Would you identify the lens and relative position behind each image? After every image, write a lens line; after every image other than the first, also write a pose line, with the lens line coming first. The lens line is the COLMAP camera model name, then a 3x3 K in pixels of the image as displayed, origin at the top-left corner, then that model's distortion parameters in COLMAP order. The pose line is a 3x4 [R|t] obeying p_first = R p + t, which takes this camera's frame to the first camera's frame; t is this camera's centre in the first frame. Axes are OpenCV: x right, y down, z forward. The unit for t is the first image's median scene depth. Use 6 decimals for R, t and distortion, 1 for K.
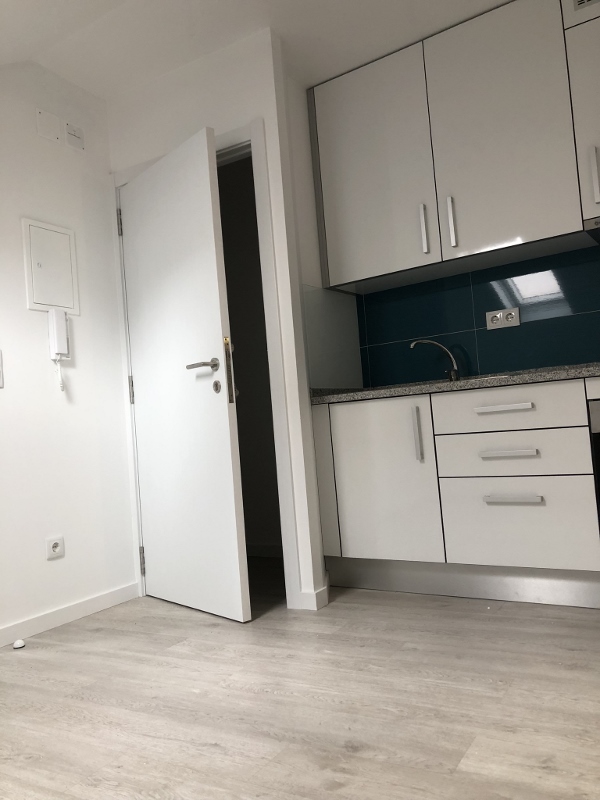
lens RADIAL K [[659.7, 0, 295.8], [0, 659.7, 395.1], [0, 0, 1]] dist [0.029310, -0.045345]
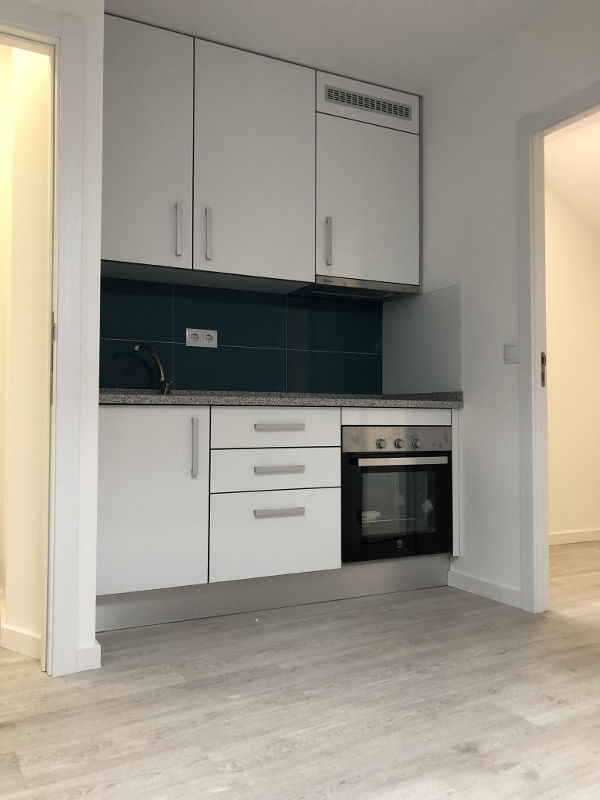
lens RADIAL K [[659.7, 0, 295.8], [0, 659.7, 395.1], [0, 0, 1]] dist [0.029310, -0.045345]
pose [[0.484883, 0.113297, 0.867210, -0.697532], [-0.080310, 0.993152, -0.084846, 0.066121], [-0.870884, -0.028505, 0.490661, 0.520347]]
